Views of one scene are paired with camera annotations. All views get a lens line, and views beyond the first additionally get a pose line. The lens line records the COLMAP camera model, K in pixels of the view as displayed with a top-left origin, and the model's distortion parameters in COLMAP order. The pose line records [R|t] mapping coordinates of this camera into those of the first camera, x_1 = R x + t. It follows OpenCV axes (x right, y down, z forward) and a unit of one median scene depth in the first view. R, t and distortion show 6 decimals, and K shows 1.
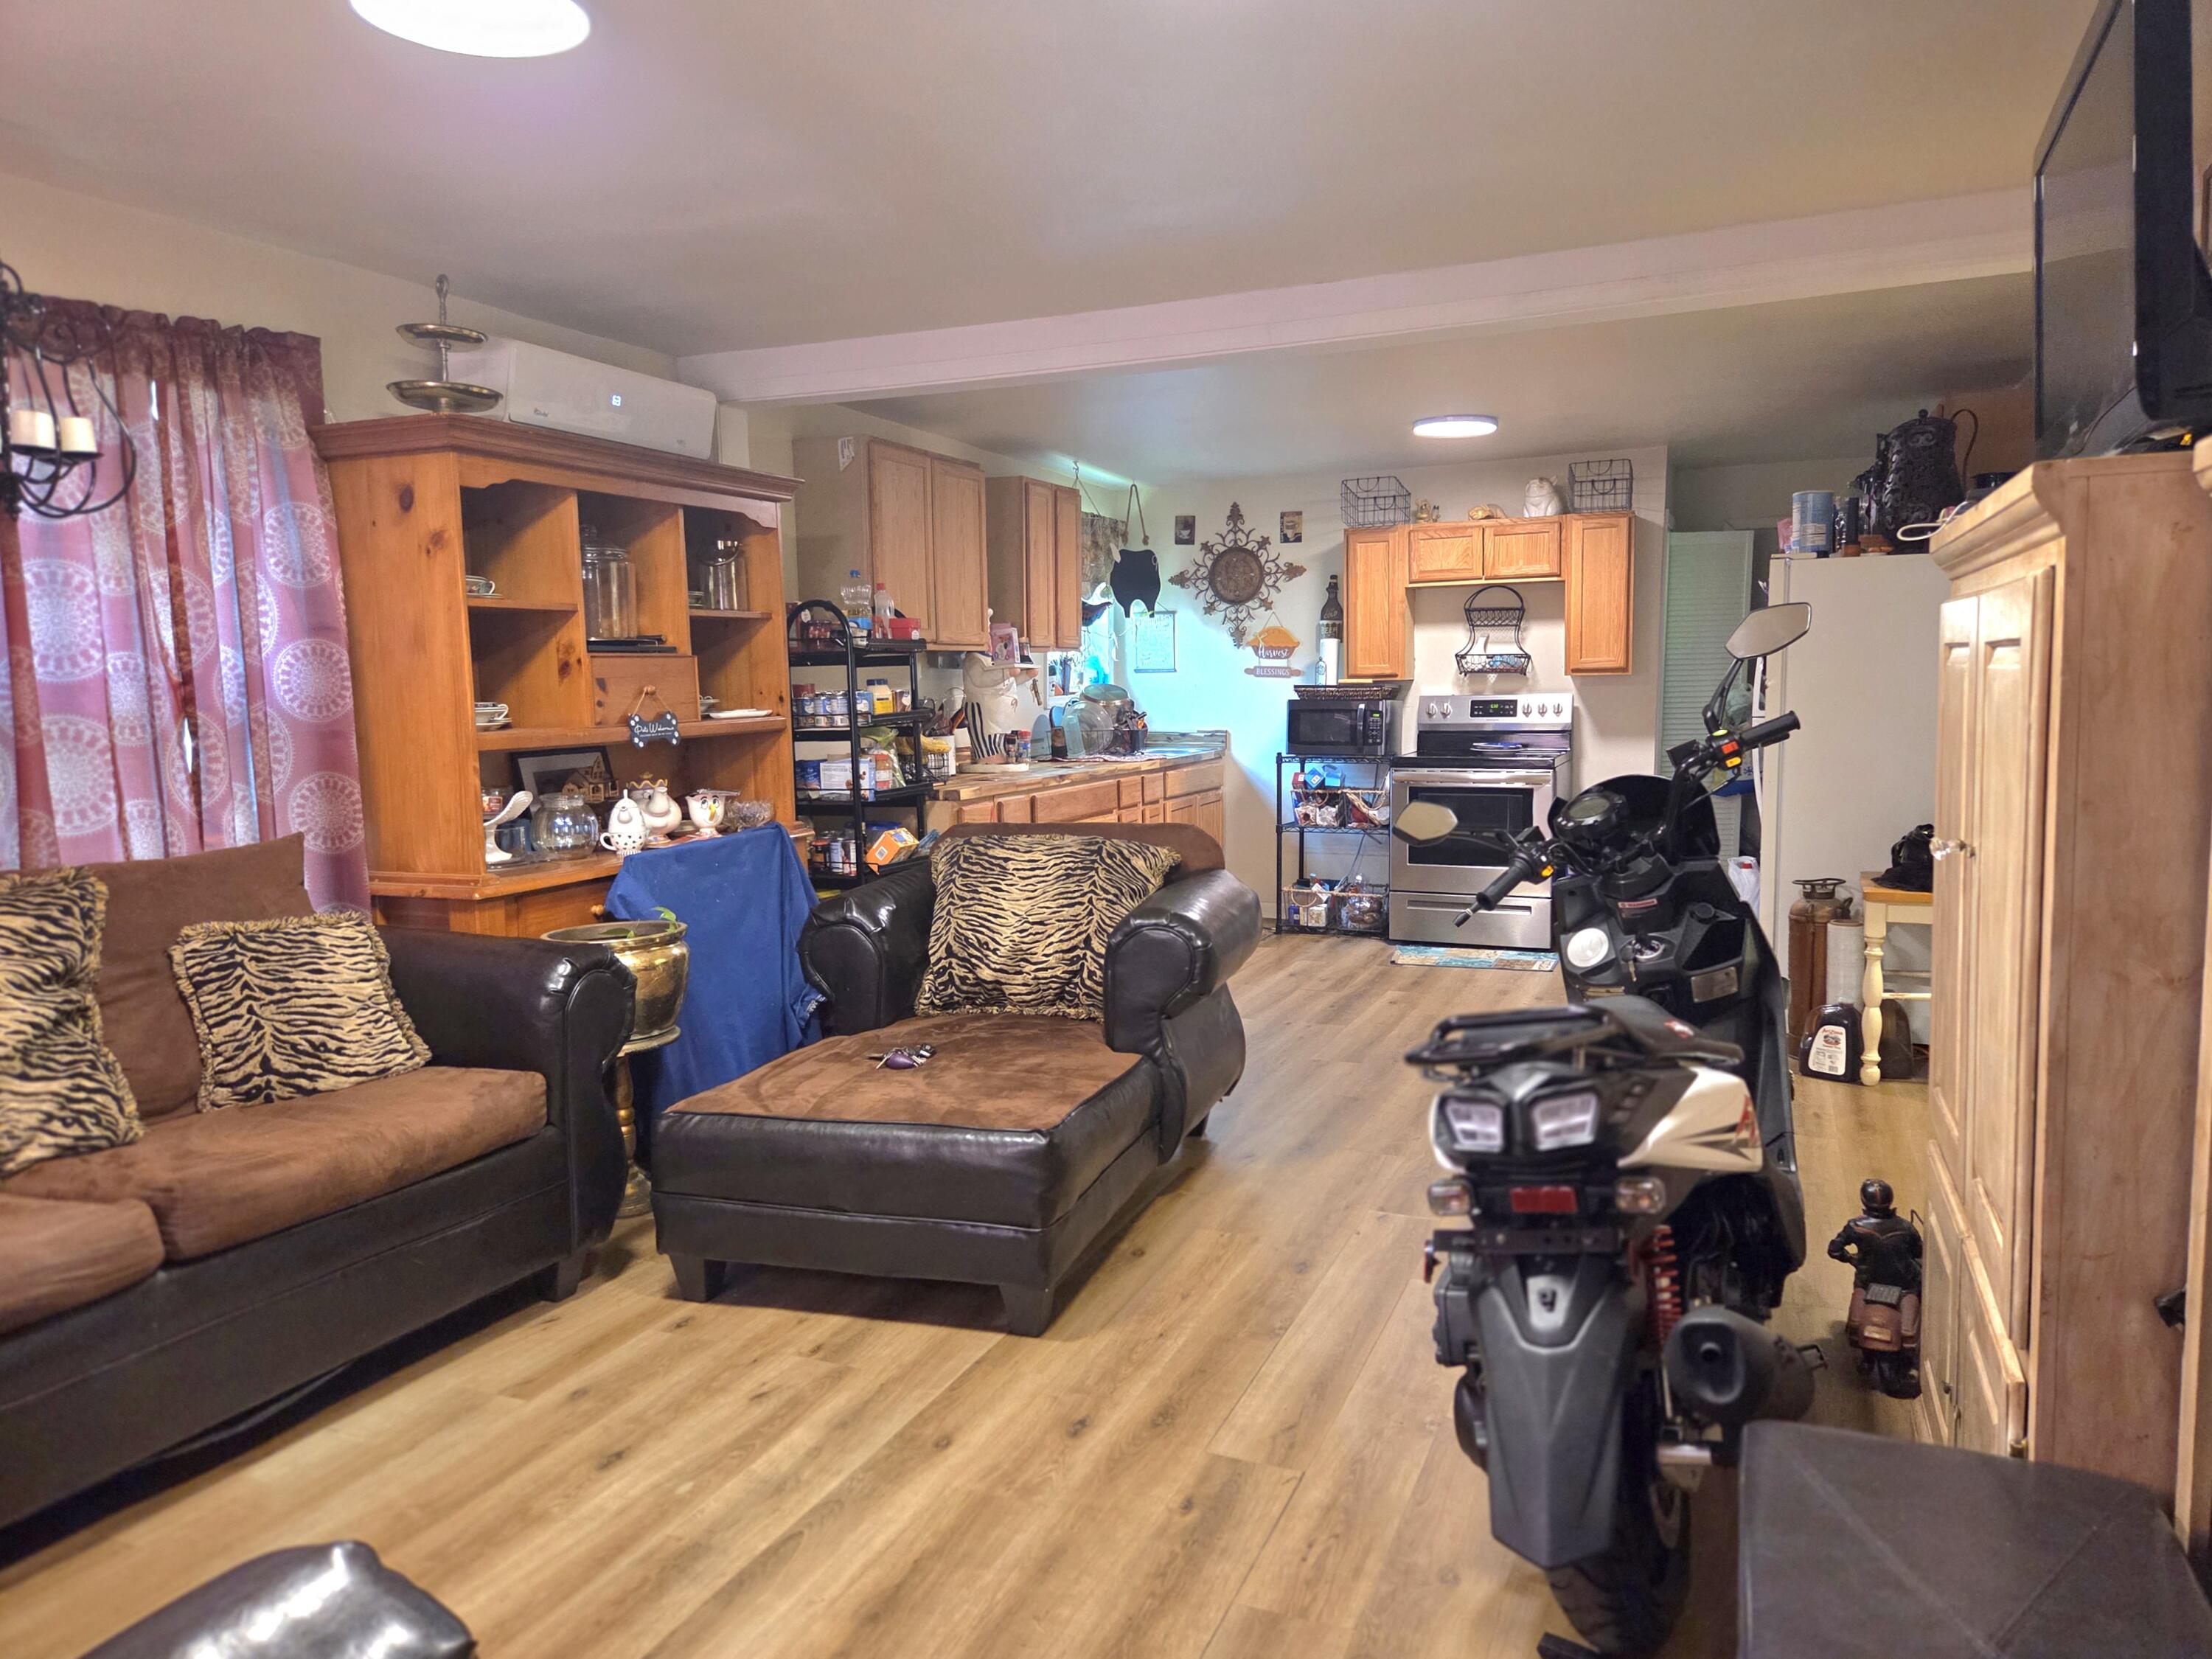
lens RADIAL K [[1511.2, 0, 1106.0], [0, 1511.2, 829.5], [0, 0, 1]] dist [0.003064, 0.000345]
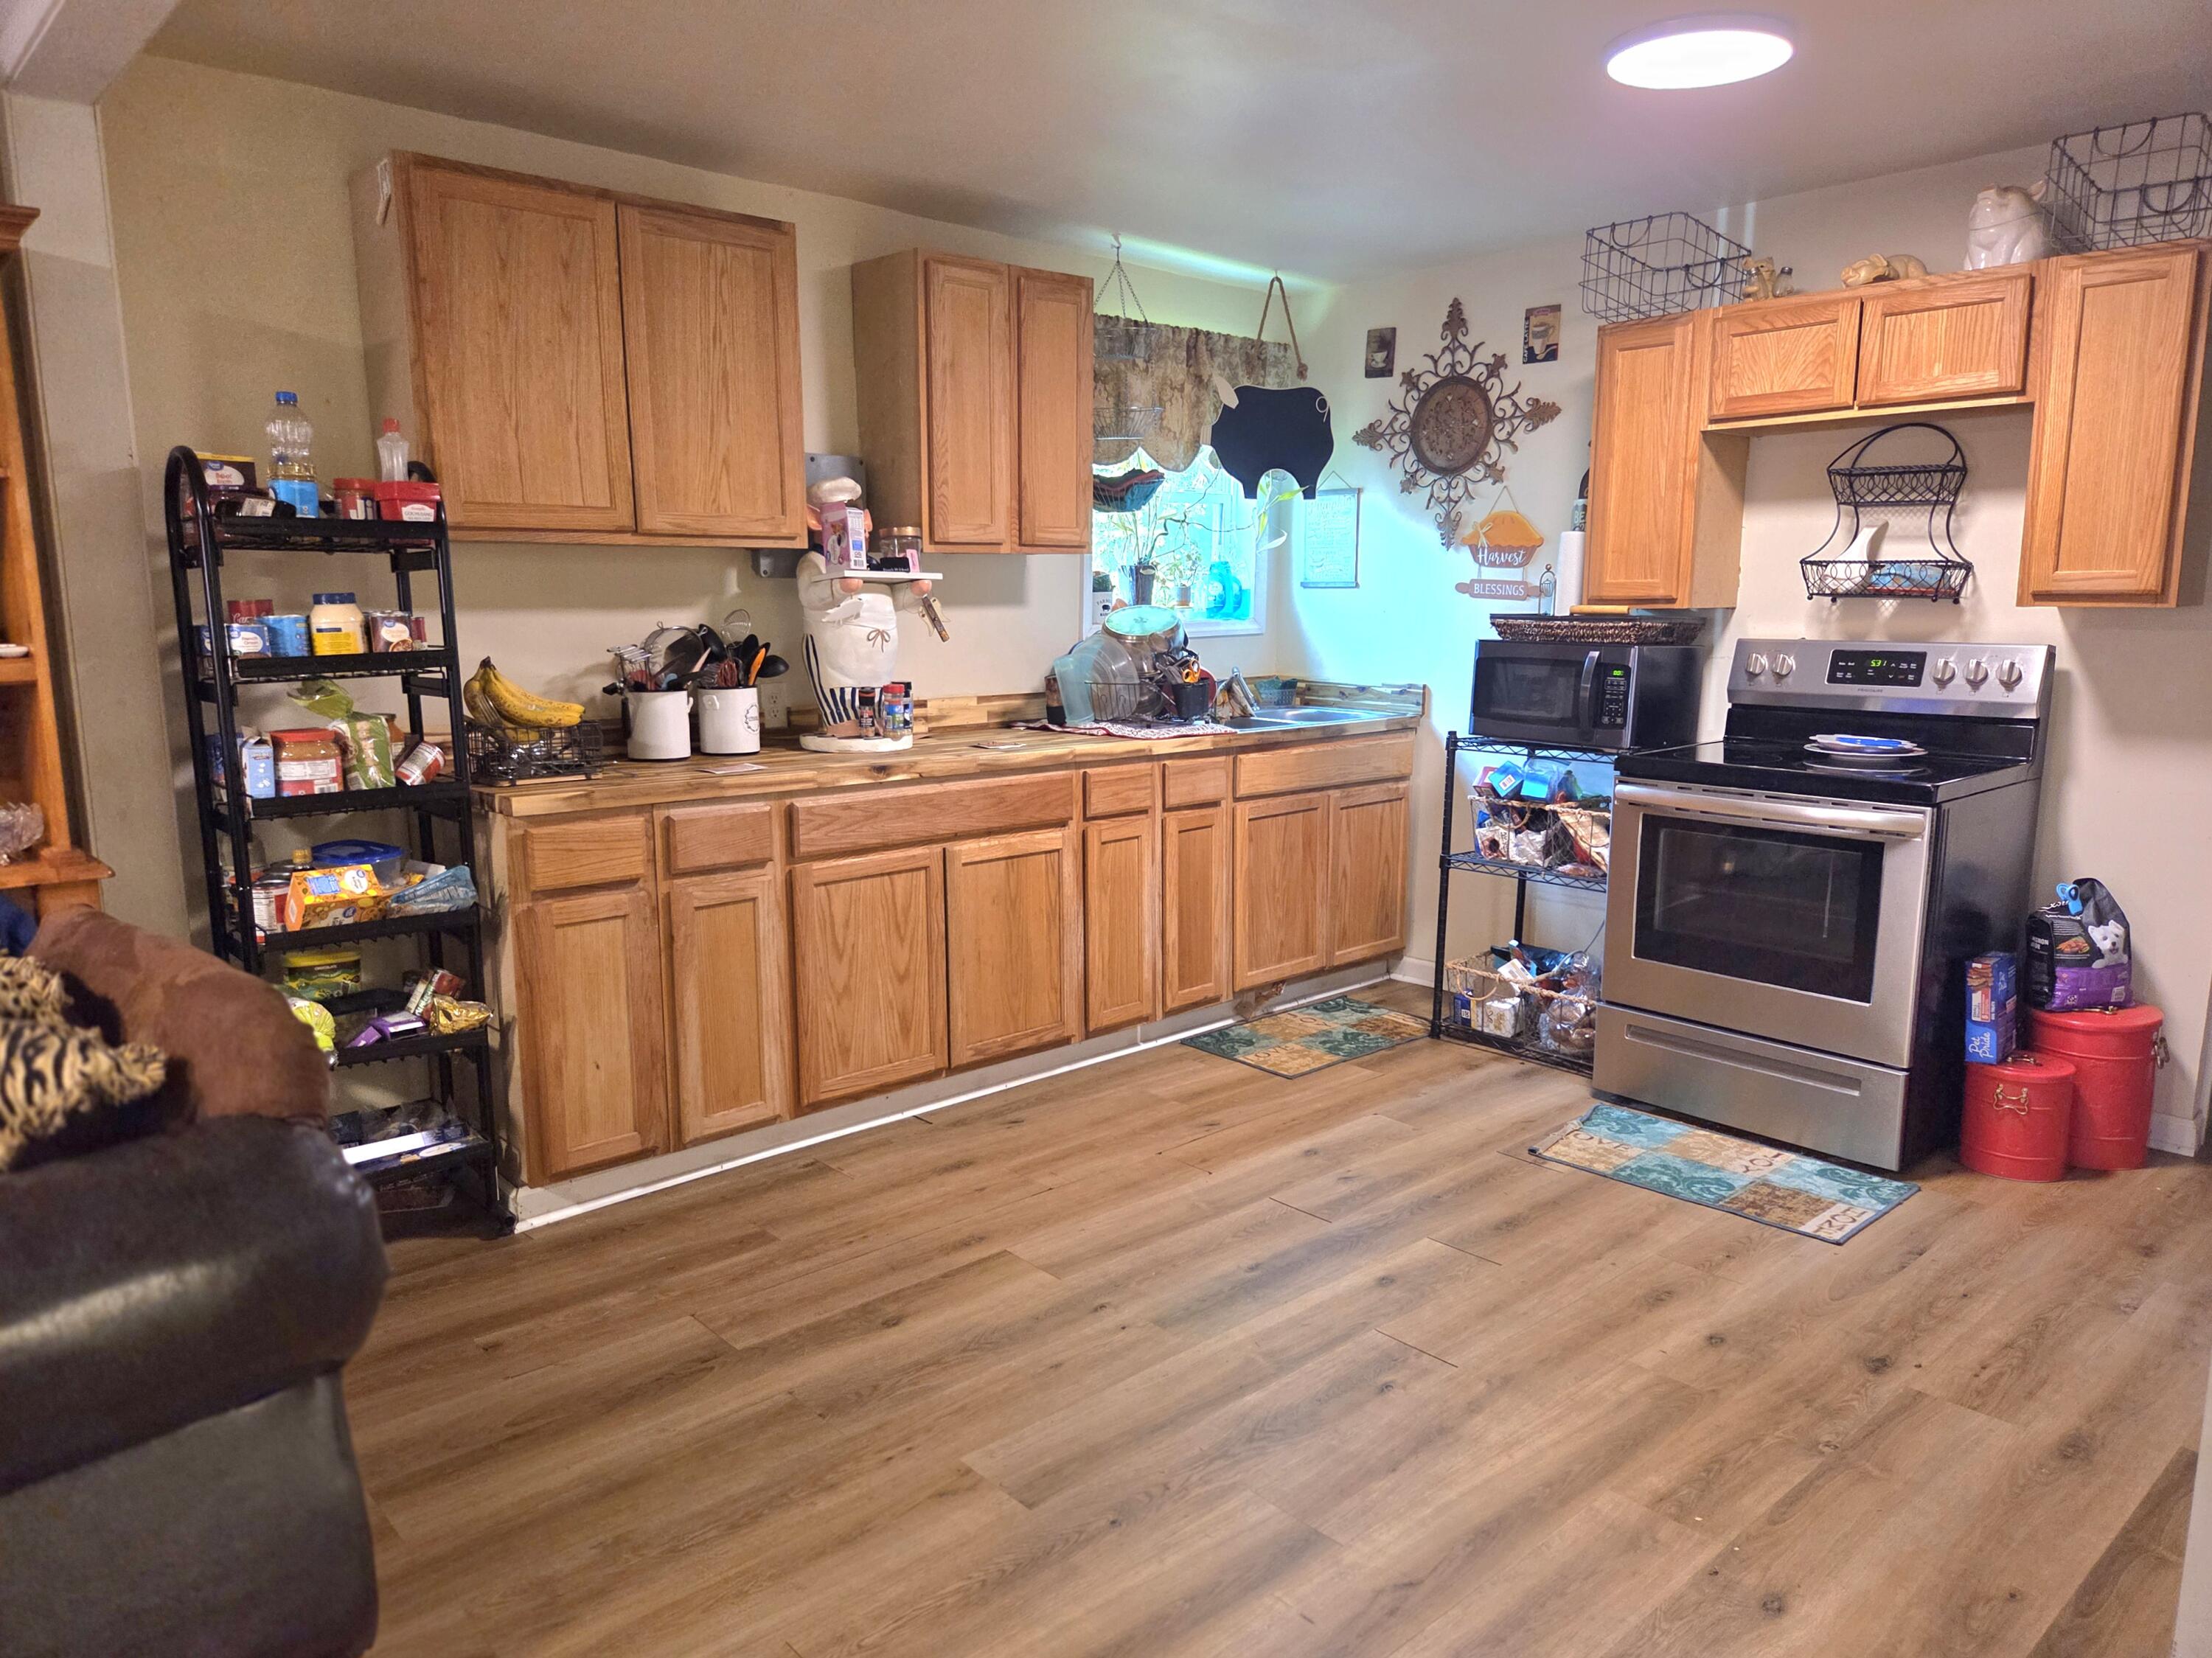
lens RADIAL K [[1492.0, 0, 1106.0], [0, 1492.0, 829.0], [0, 0, 1]] dist [0.084251, -0.085612]
pose [[0.906801, 0.083436, -0.413219, 0.233568], [-0.056817, 0.995464, 0.076316, -0.049640], [0.417712, -0.045725, 0.907428, 0.418153]]
